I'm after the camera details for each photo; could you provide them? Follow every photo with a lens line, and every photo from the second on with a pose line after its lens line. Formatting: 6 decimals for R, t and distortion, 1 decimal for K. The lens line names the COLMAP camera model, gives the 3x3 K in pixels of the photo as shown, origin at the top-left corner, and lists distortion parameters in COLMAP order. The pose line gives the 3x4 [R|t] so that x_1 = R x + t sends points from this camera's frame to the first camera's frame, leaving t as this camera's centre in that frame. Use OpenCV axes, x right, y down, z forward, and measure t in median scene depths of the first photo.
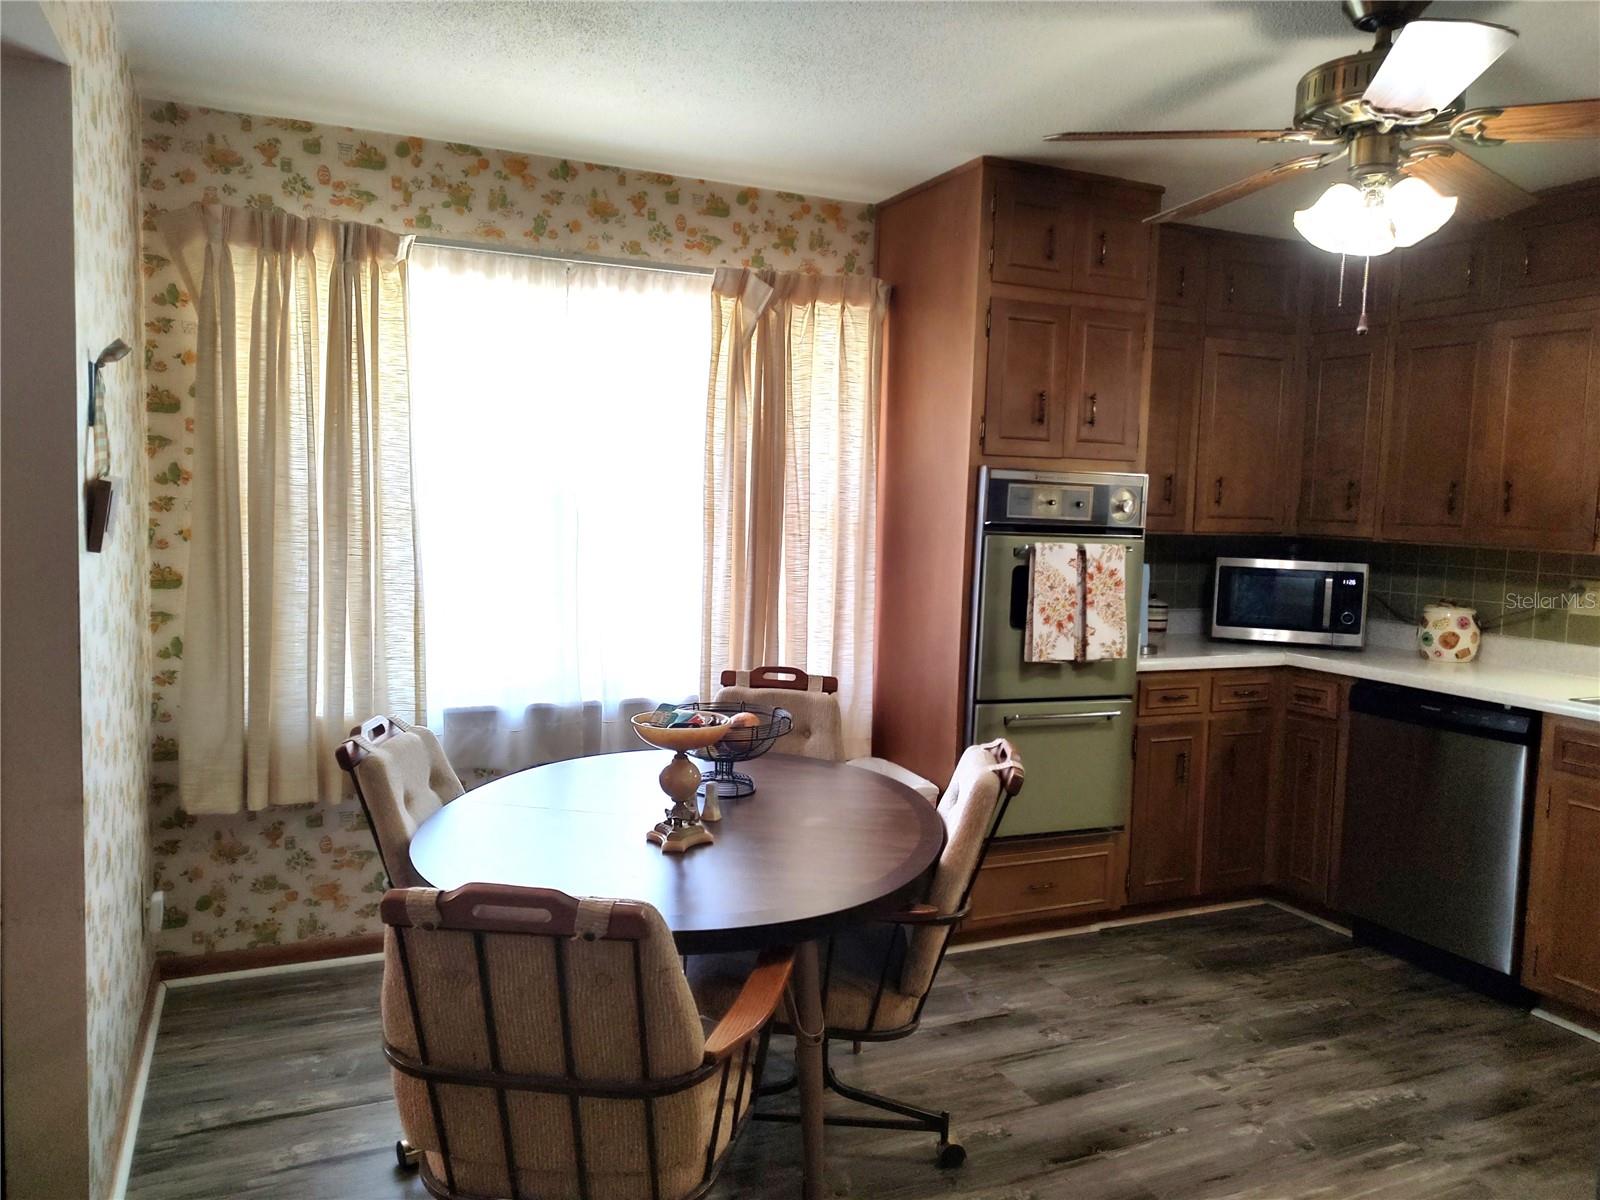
lens RADIAL K [[1178.7, 0, 768.0], [0, 1178.7, 600.1], [0, 0, 1]] dist [0.020078, -0.022433]
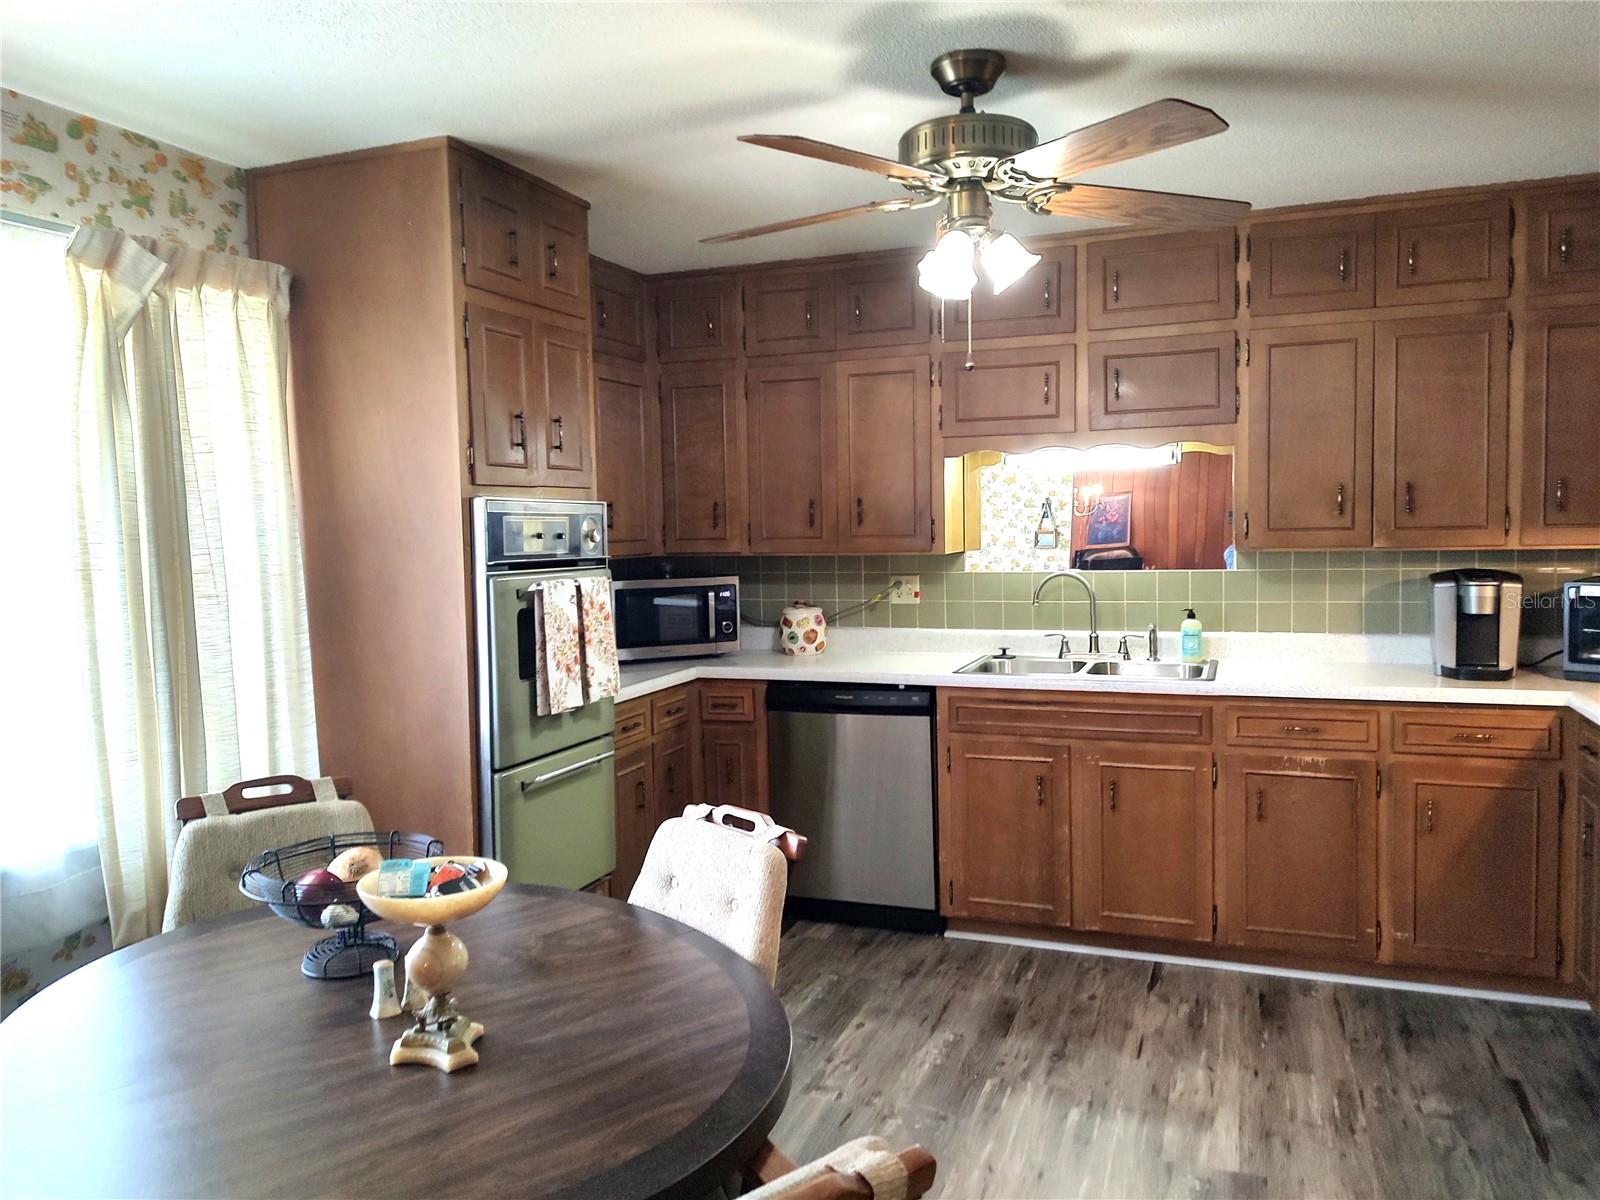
lens RADIAL K [[1178.7, 0, 810.4], [0, 1178.7, 596.4], [0, 0, 1]] dist [0.020078, -0.022433]
pose [[0.695129, -0.091072, 0.713093, -0.250310], [0.105173, 0.994153, 0.024444, -0.035035], [-0.711150, 0.058006, 0.700643, 0.212802]]
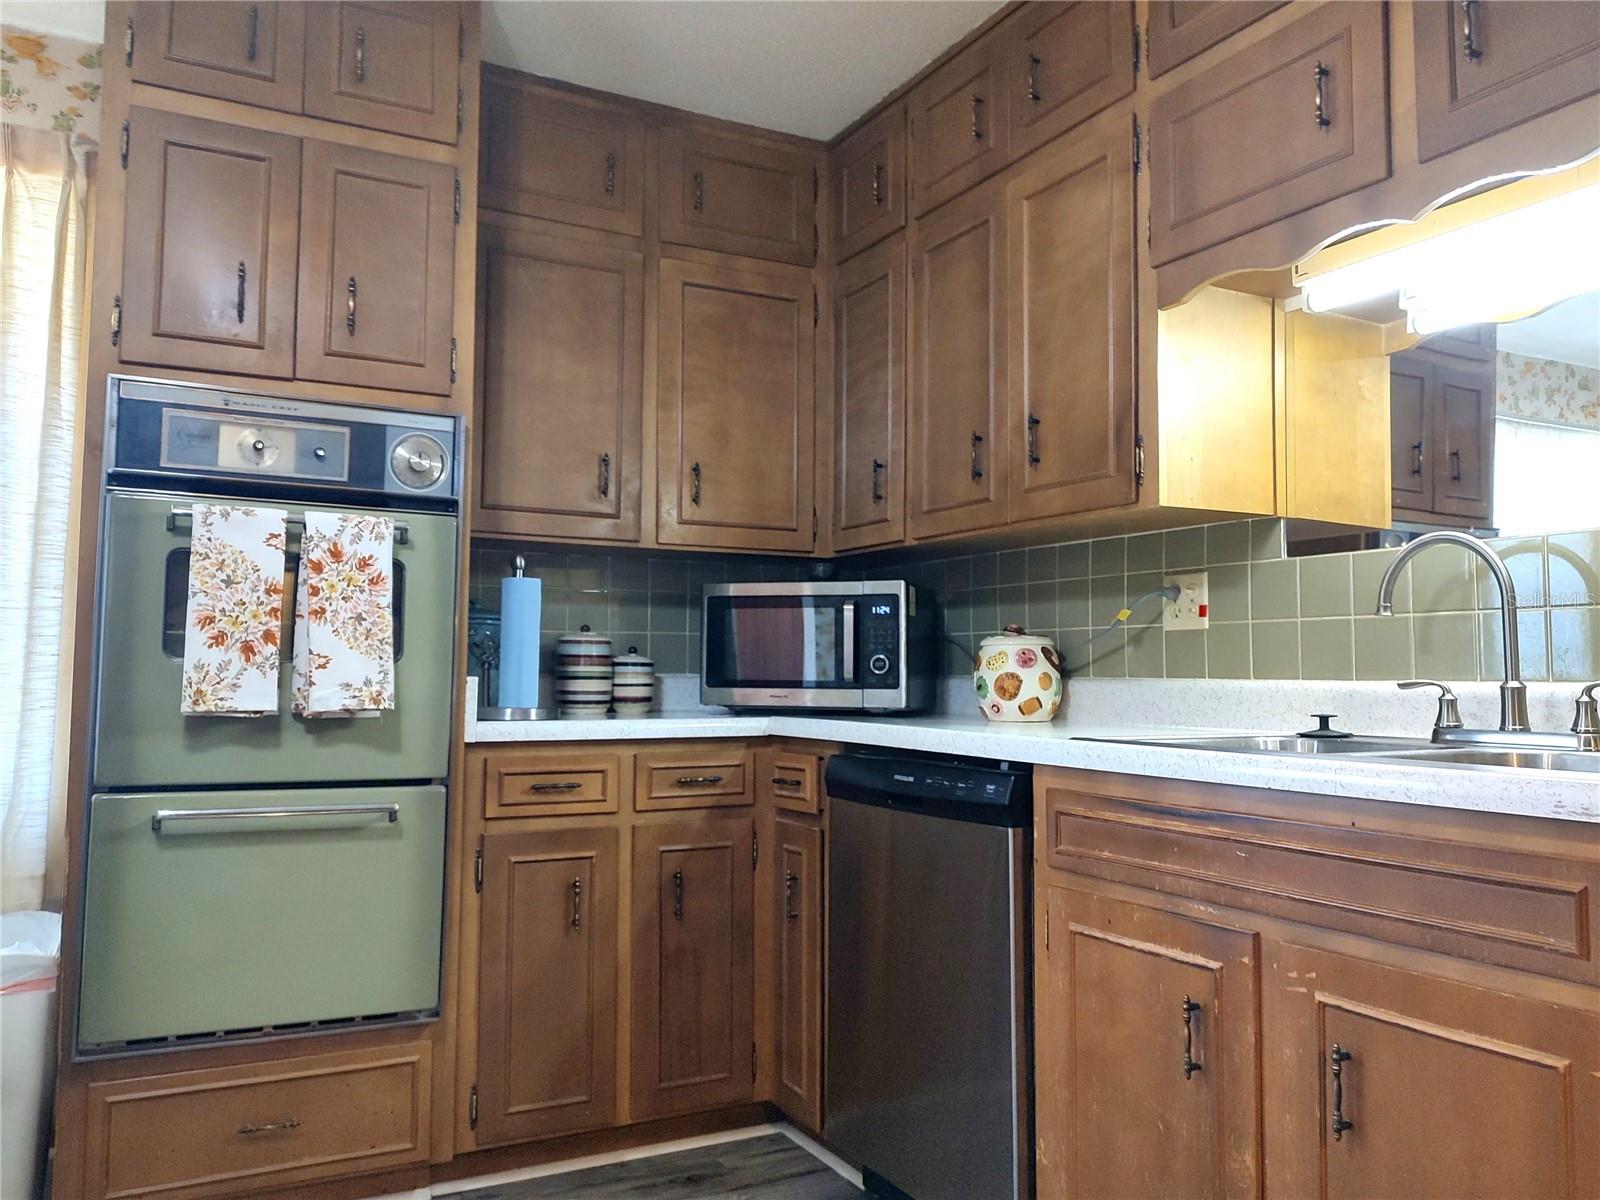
lens RADIAL K [[1244.0, 0, 764.6], [0, 1244.0, 597.4], [0, 0, 1]] dist [0.003997, -0.008016]
pose [[0.997713, -0.019834, 0.064617, 0.430273], [0.029135, 0.988806, -0.146338, 0.086447], [-0.060991, 0.147886, 0.987122, 0.363227]]
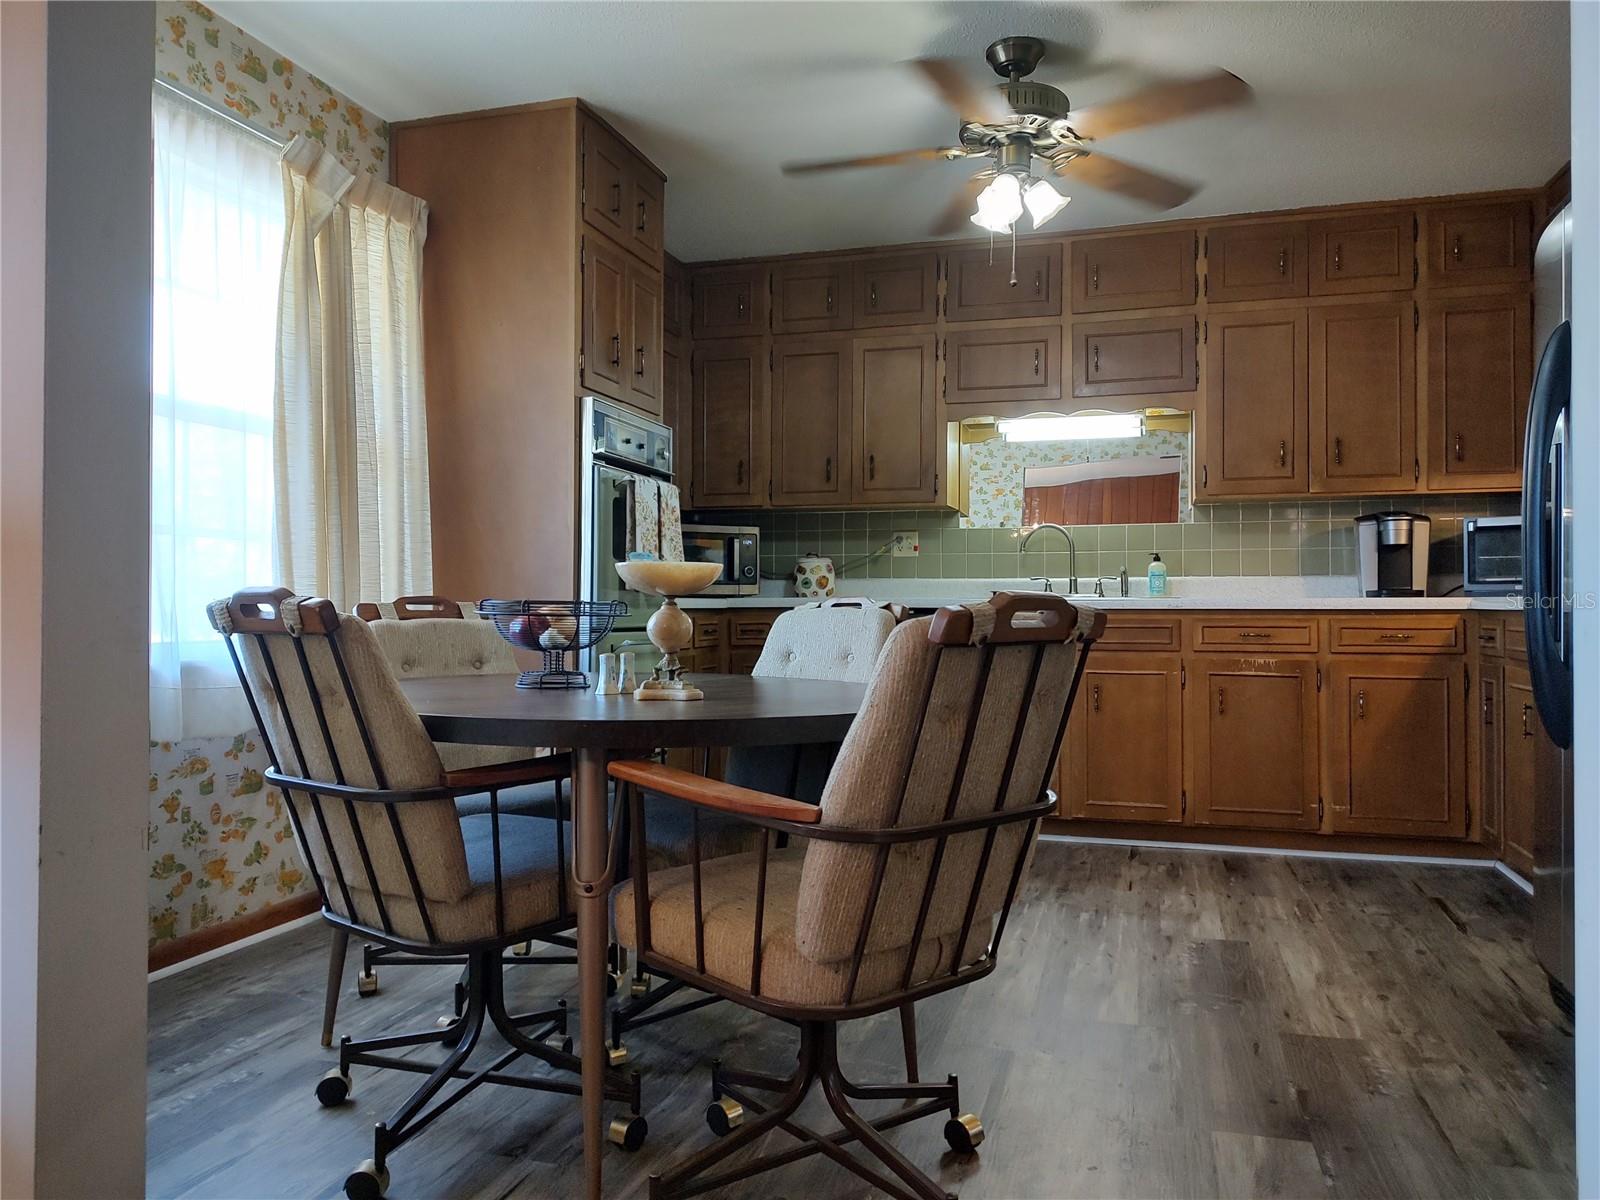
lens RADIAL K [[1178.7, 0, 816.9], [0, 1178.7, 592.5], [0, 0, 1]] dist [0.020078, -0.022433]
pose [[0.639227, -0.019711, 0.768766, -0.444311], [0.085563, 0.995287, -0.045627, 0.109928], [-0.764243, 0.094944, 0.637901, 0.199510]]
